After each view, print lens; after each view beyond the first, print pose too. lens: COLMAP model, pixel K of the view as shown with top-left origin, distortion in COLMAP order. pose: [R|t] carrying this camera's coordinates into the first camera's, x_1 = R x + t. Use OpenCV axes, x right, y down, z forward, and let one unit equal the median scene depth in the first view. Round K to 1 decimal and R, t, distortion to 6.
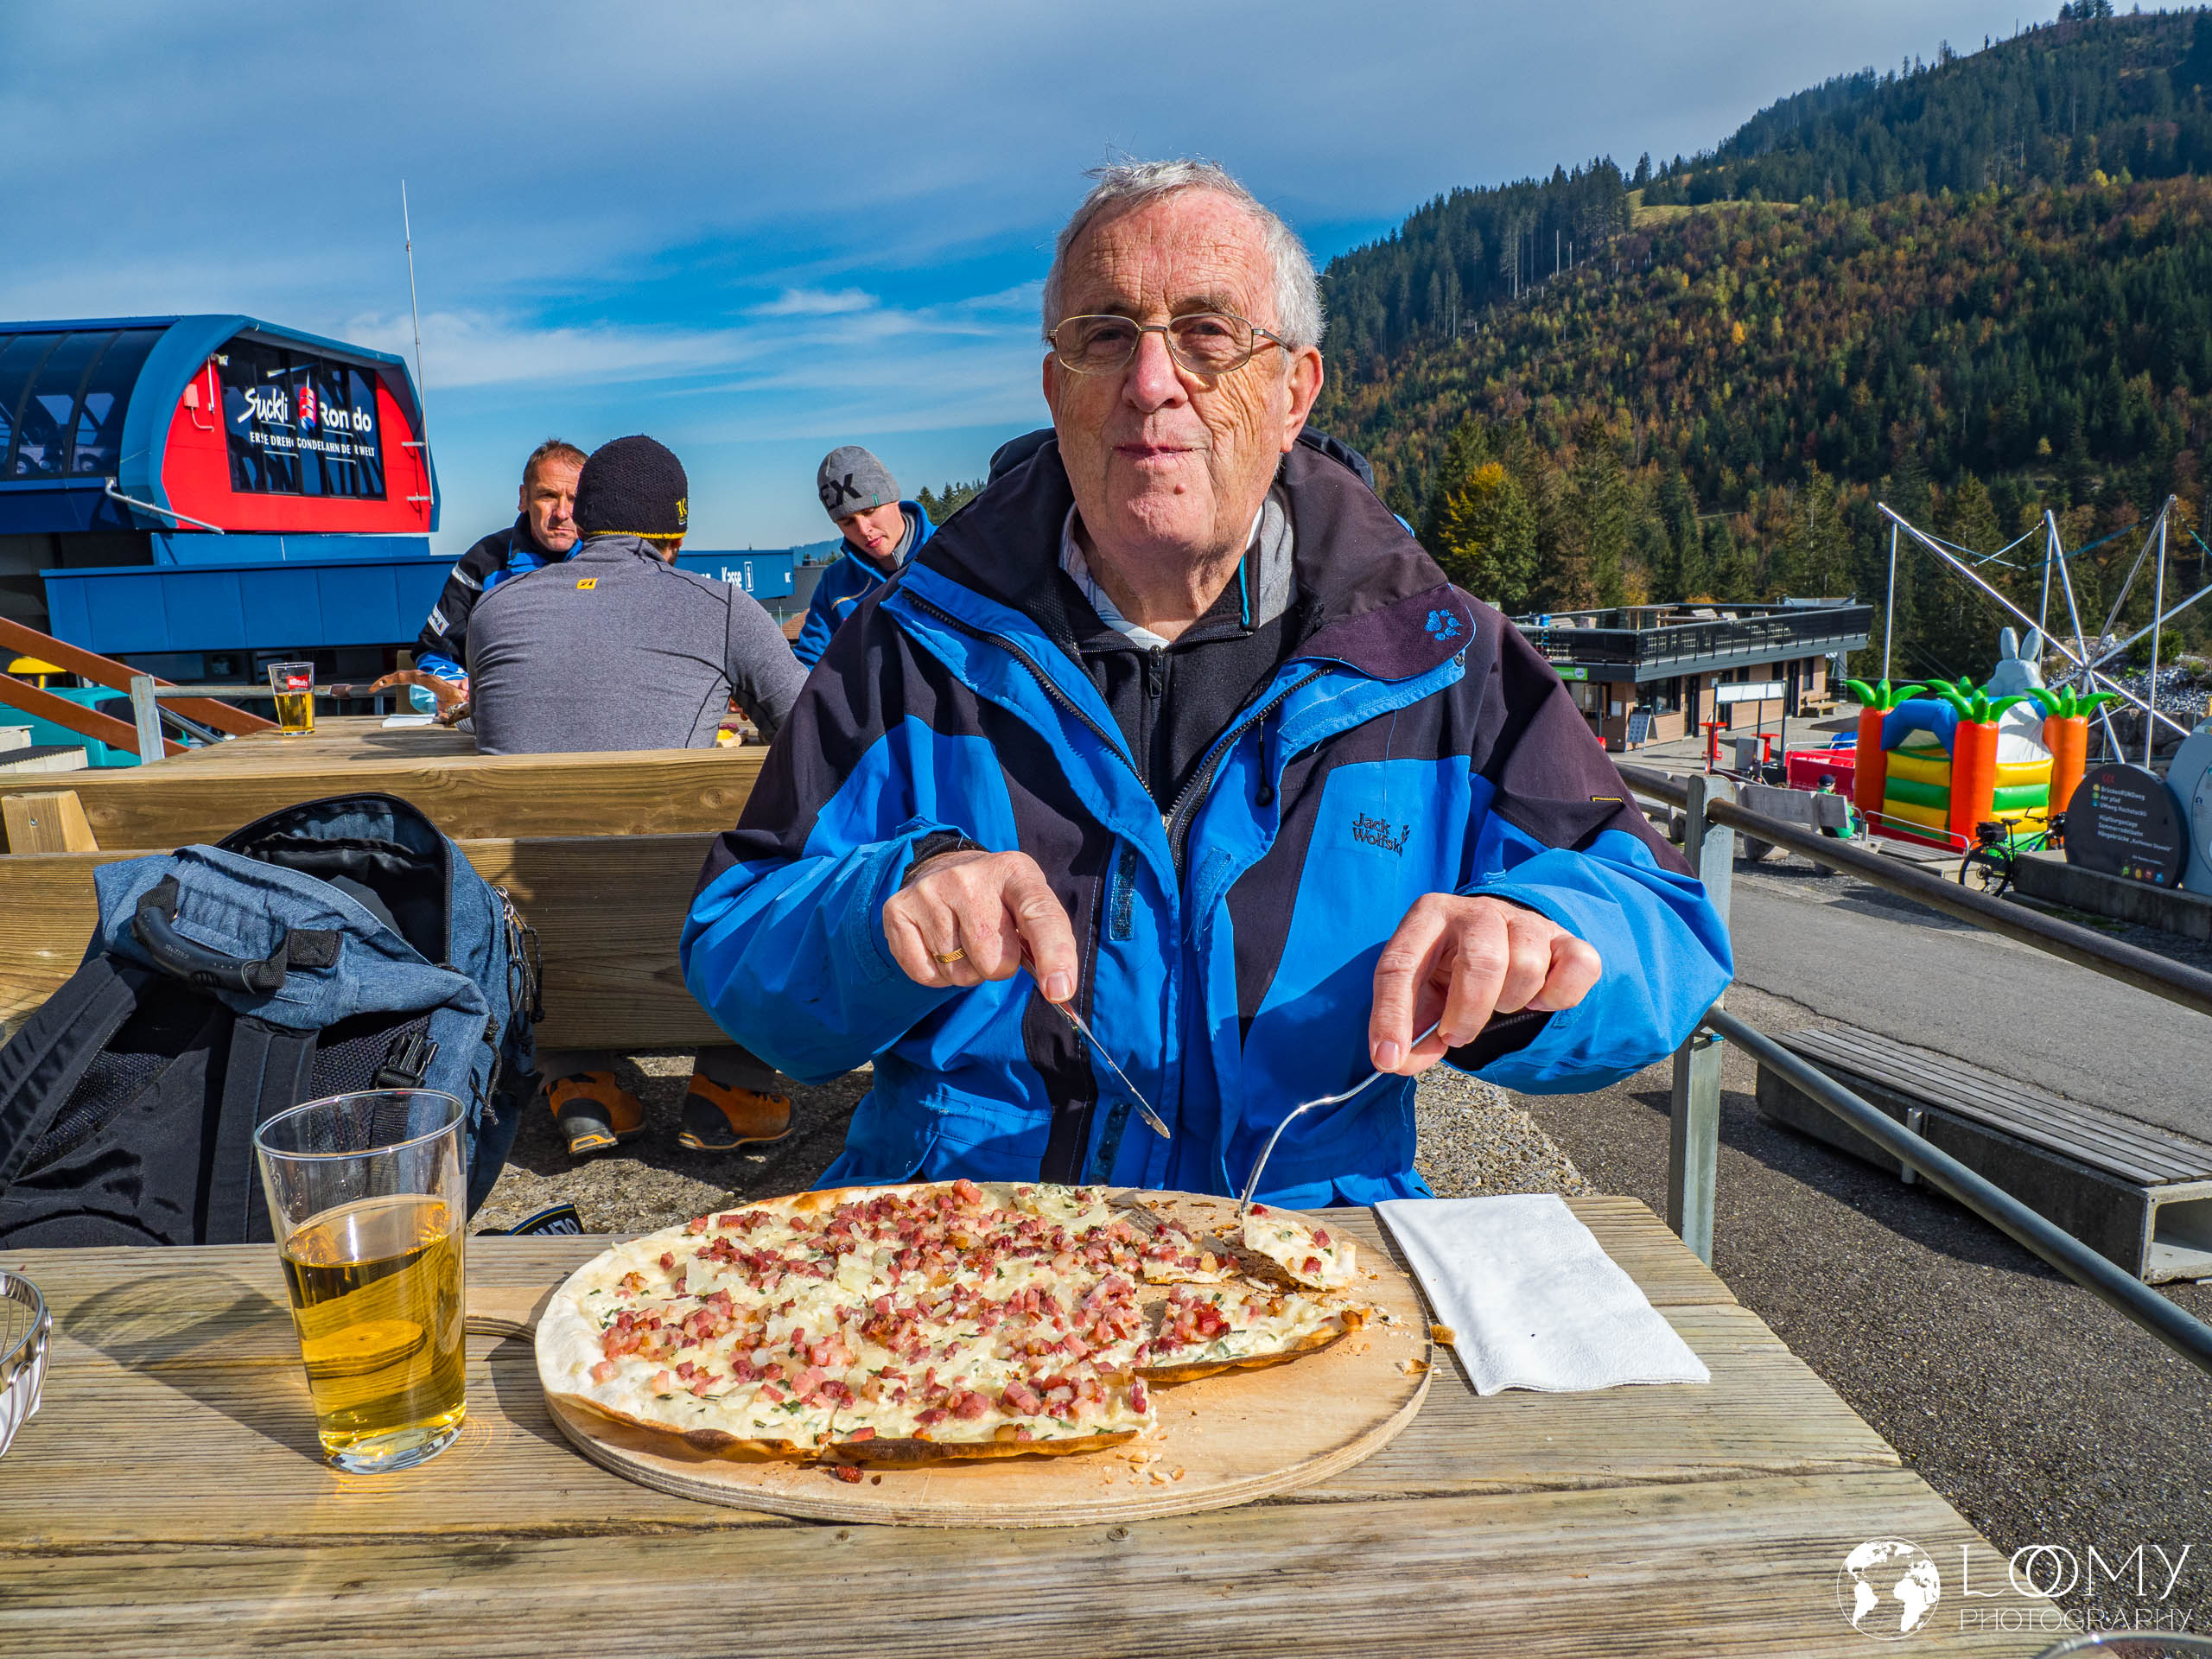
lens RADIAL K [[1614.7, 0, 1114.5], [0, 1614.7, 827.9], [0, 0, 1]] dist [-0.057496, 0.033206]
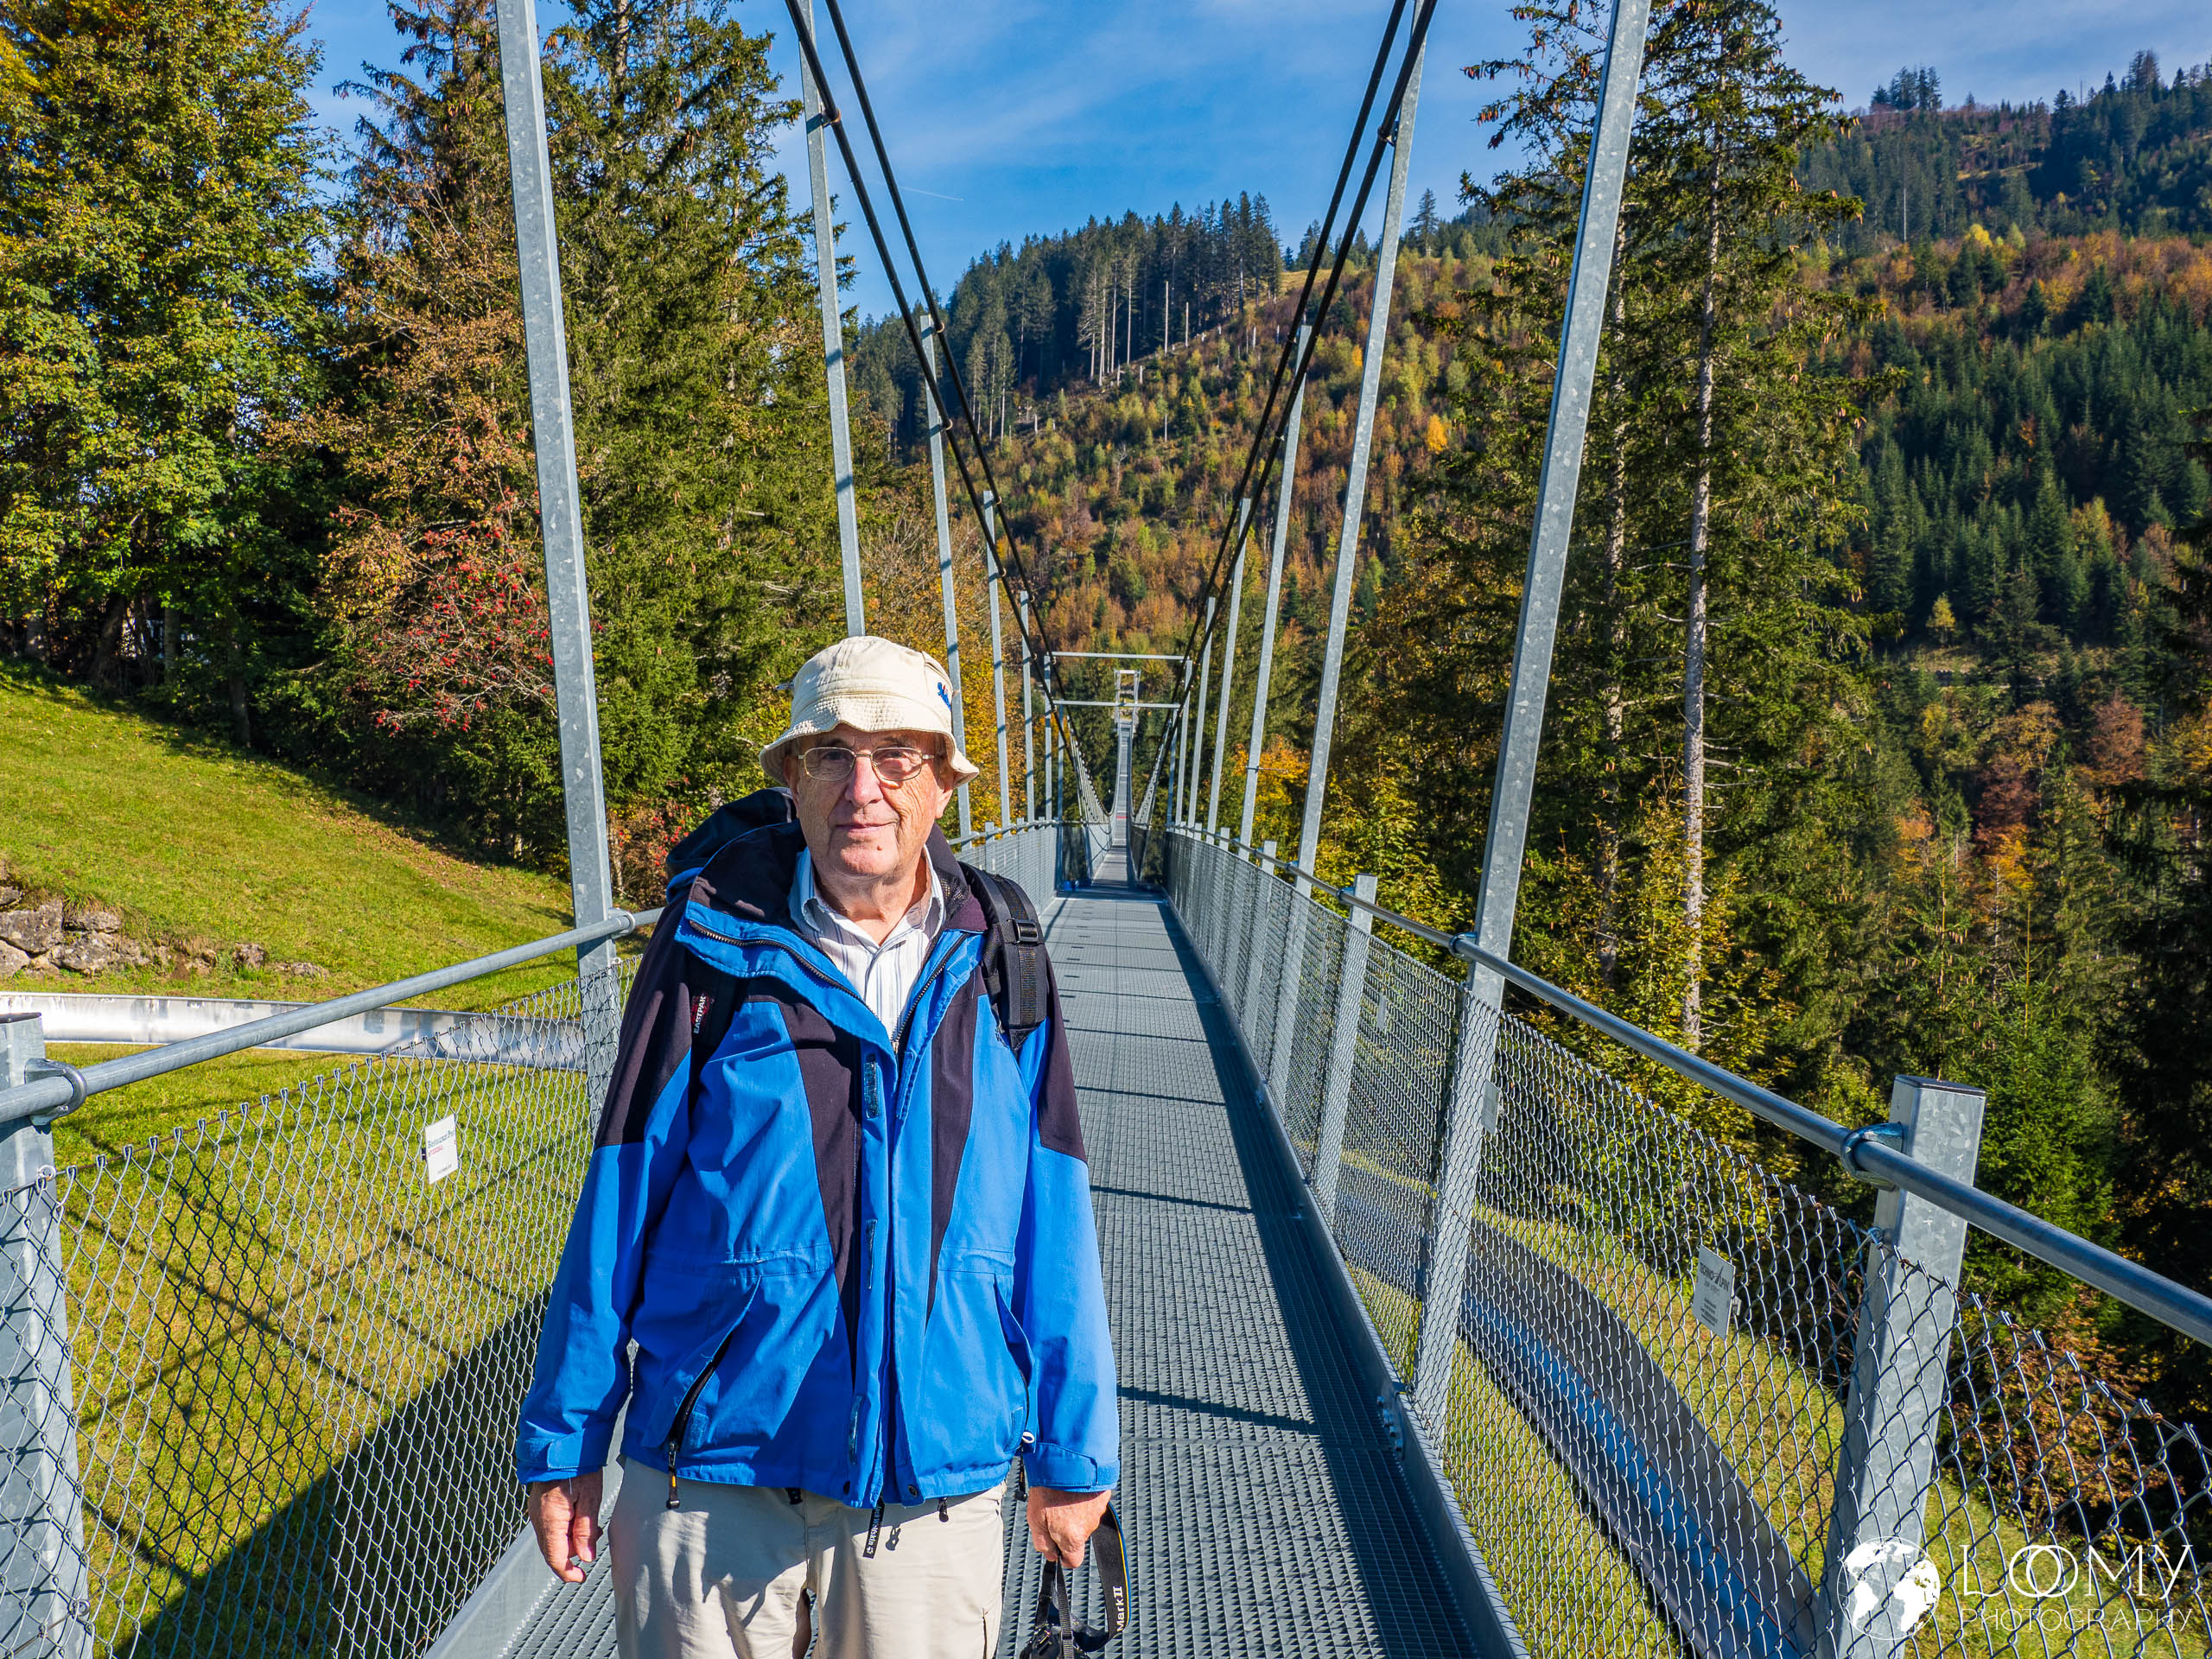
lens RADIAL K [[2322.3, 0, 1106.0], [0, 2322.3, 829.5], [0, 0, 1]] dist [-0.012737, 0.014684]
pose [[0.975092, 0.052381, 0.215528, 0.084972], [-0.017230, 0.986666, -0.161845, -0.017766], [-0.221132, 0.154100, 0.962992, 0.198915]]
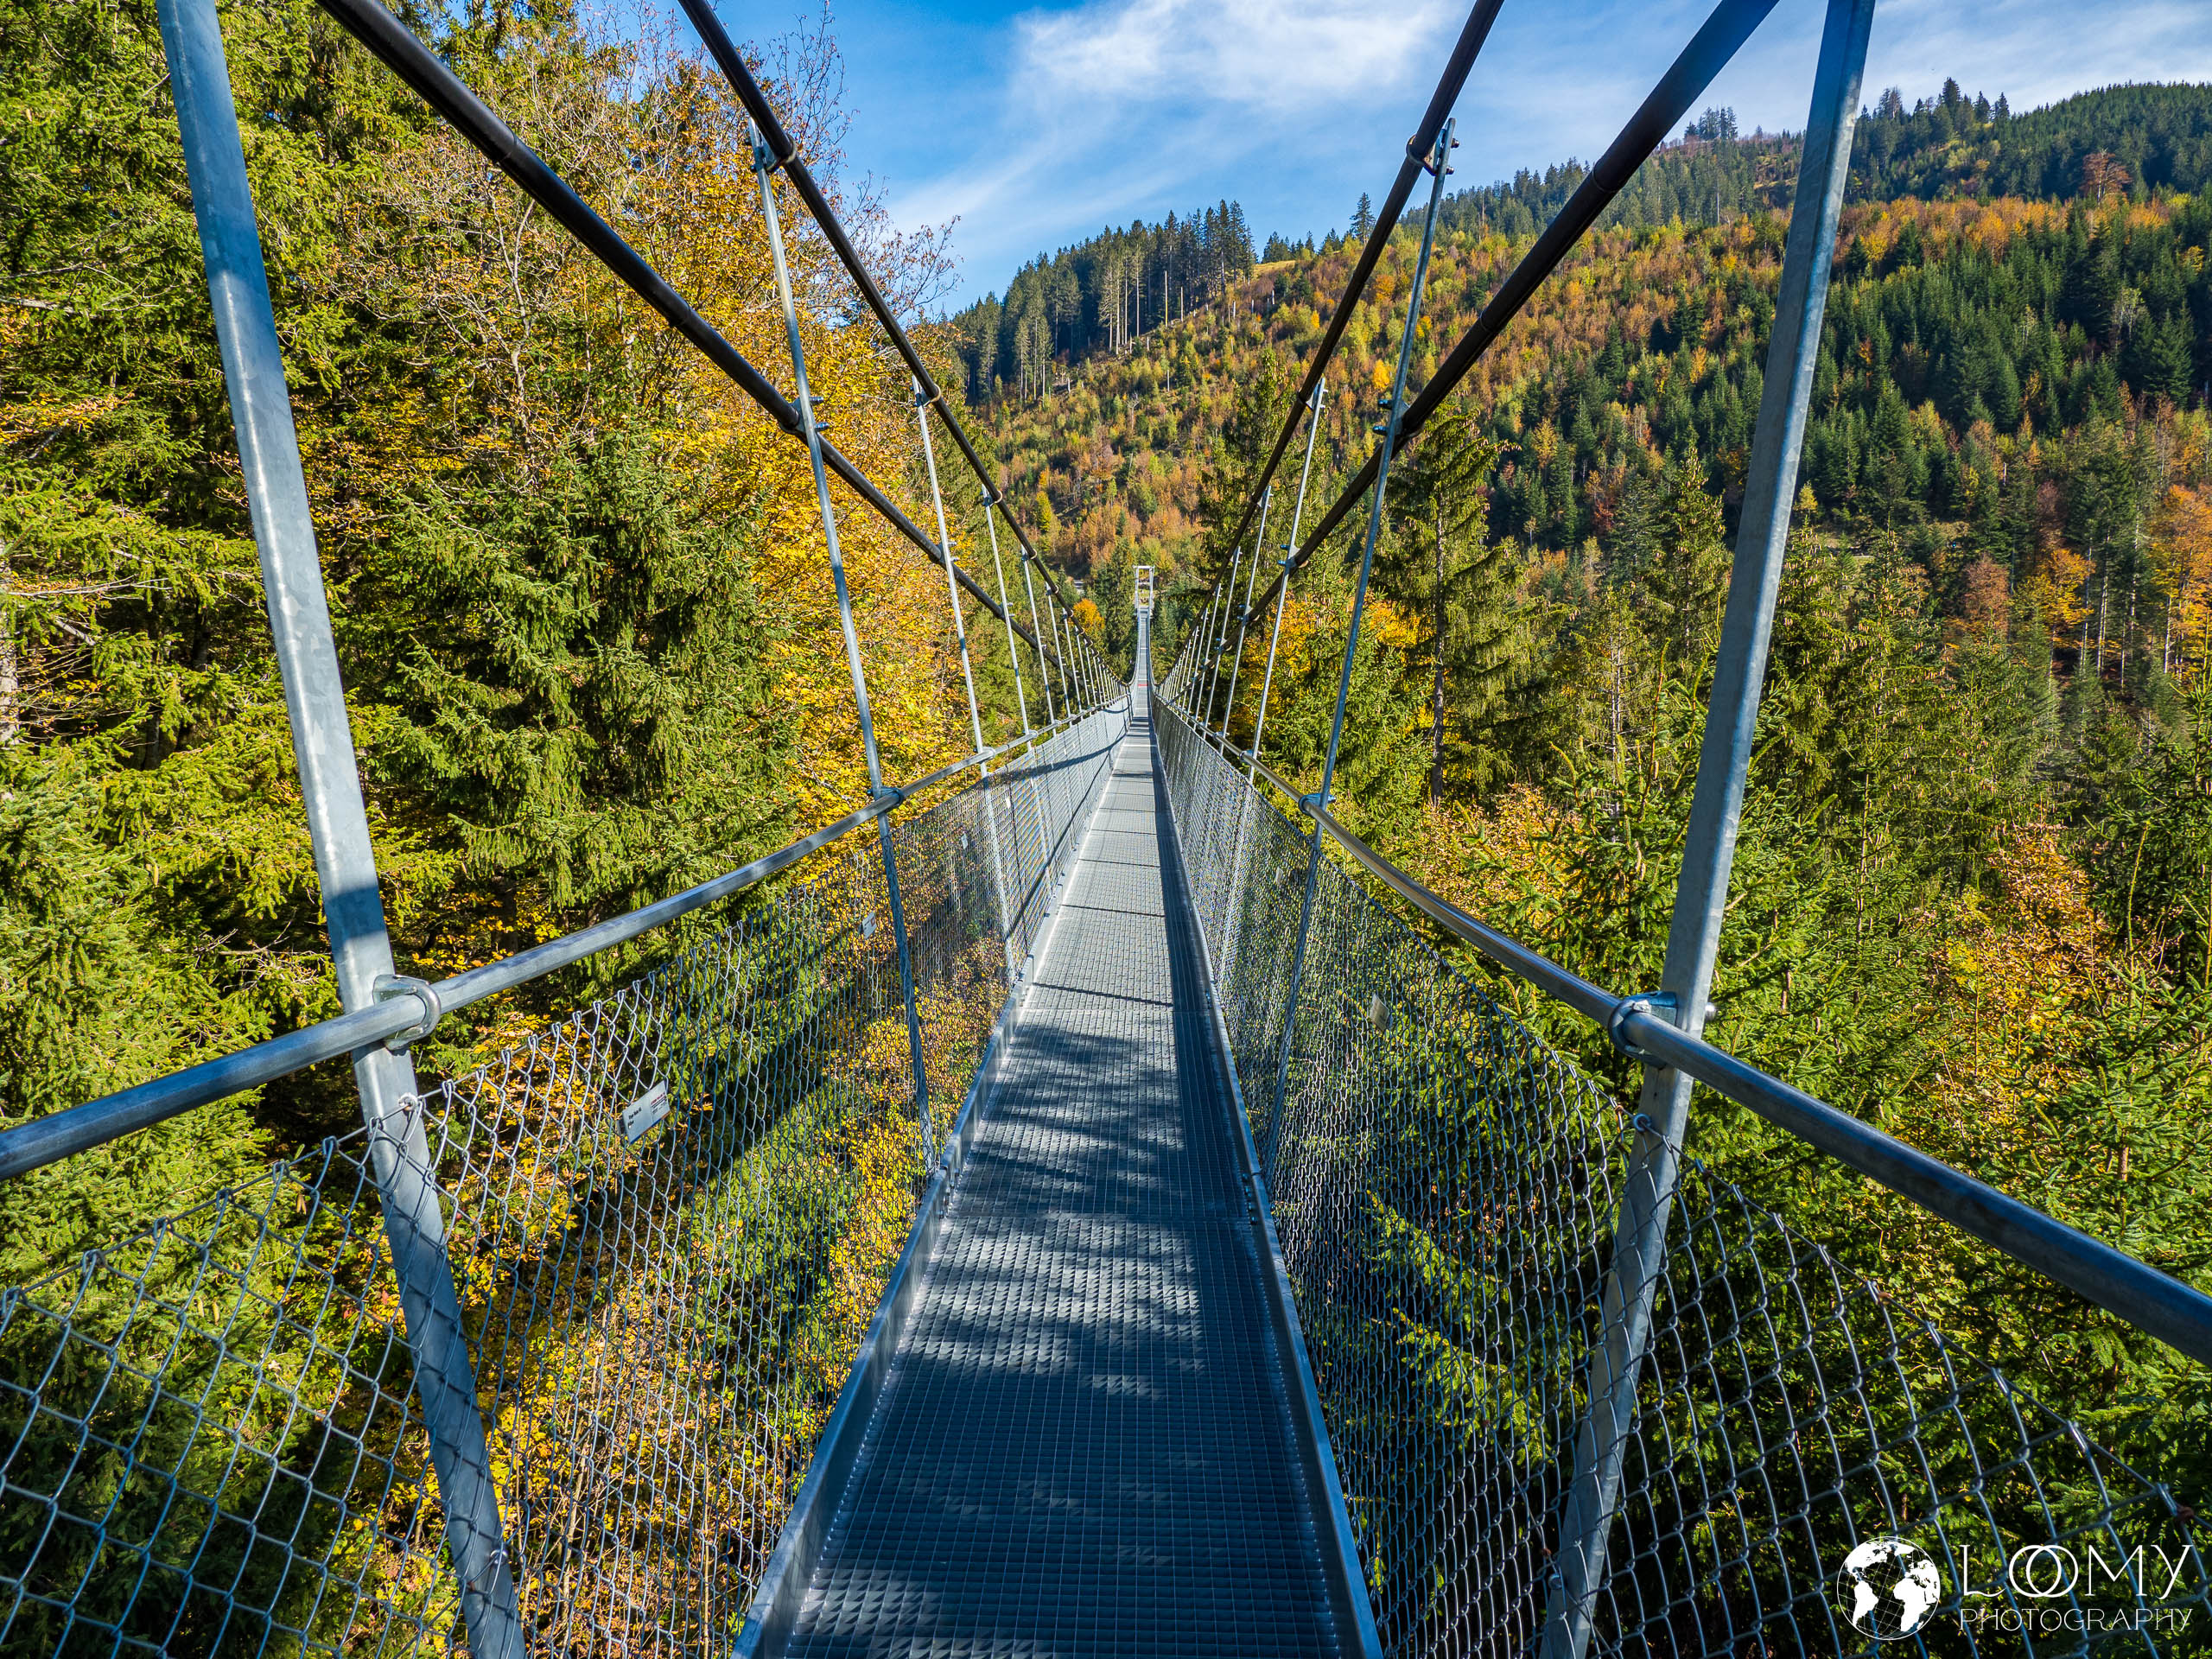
lens RADIAL K [[1614.7, 0, 1114.5], [0, 1614.7, 827.9], [0, 0, 1]] dist [-0.057496, 0.033206]
pose [[0.978526, 0.005980, 0.206037, 0.103534], [0.010430, 0.996862, -0.078468, -0.032033], [-0.205860, 0.078931, 0.975393, 0.278910]]
